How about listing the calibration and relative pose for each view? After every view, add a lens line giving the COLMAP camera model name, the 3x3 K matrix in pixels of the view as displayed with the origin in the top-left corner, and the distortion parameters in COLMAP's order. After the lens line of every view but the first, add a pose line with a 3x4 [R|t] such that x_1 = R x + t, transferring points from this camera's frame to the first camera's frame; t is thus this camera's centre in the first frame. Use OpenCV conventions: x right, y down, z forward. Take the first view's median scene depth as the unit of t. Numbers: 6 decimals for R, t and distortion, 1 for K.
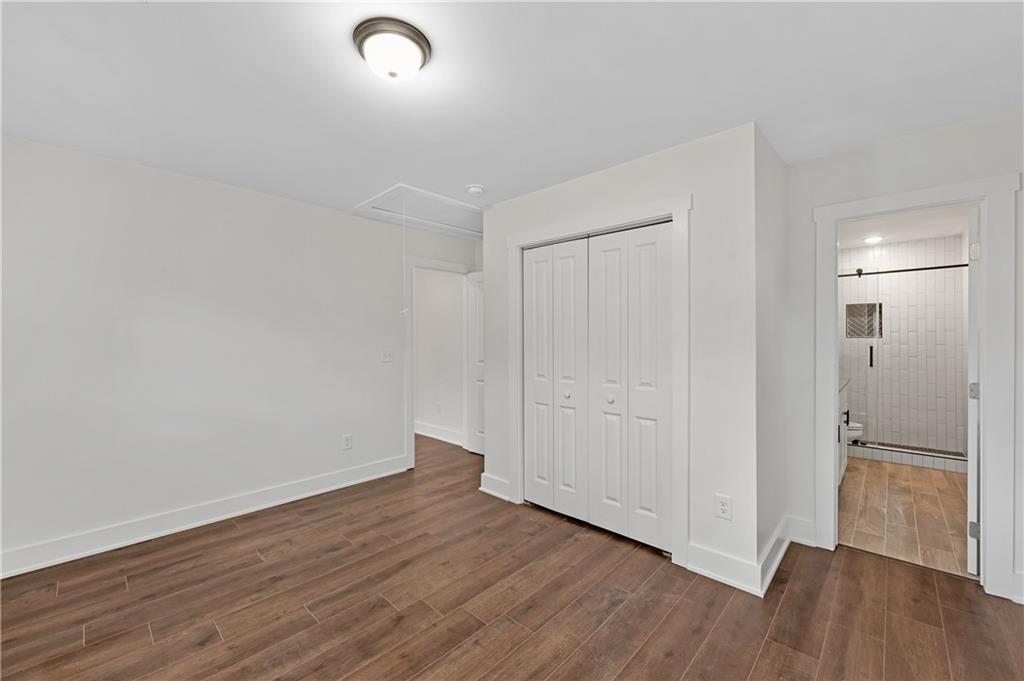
lens RADIAL K [[416.3, 0, 512.8], [0, 416.3, 338.5], [0, 0, 1]] dist [-0.002584, -0.000031]
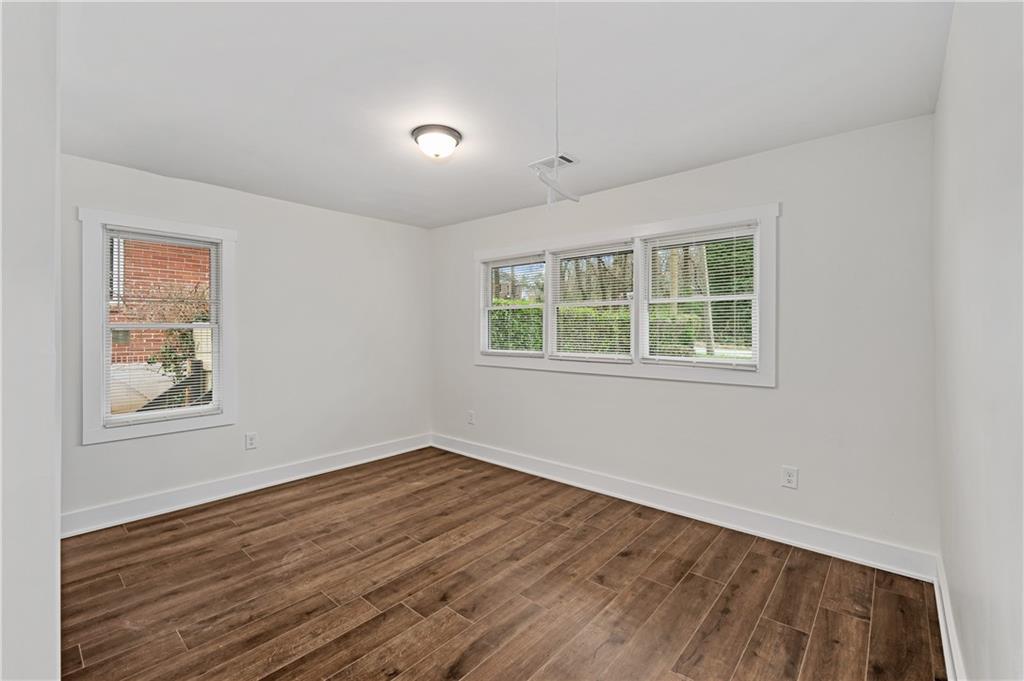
lens RADIAL K [[440.1, 0, 511.1], [0, 440.1, 334.5], [0, 0, 1]] dist [-0.003296, -0.000234]
pose [[-0.999379, 0.004754, -0.034925, -0.403435], [0.004412, 0.999942, 0.009867, 0.001482], [0.034969, 0.009707, -0.999341, 2.089805]]
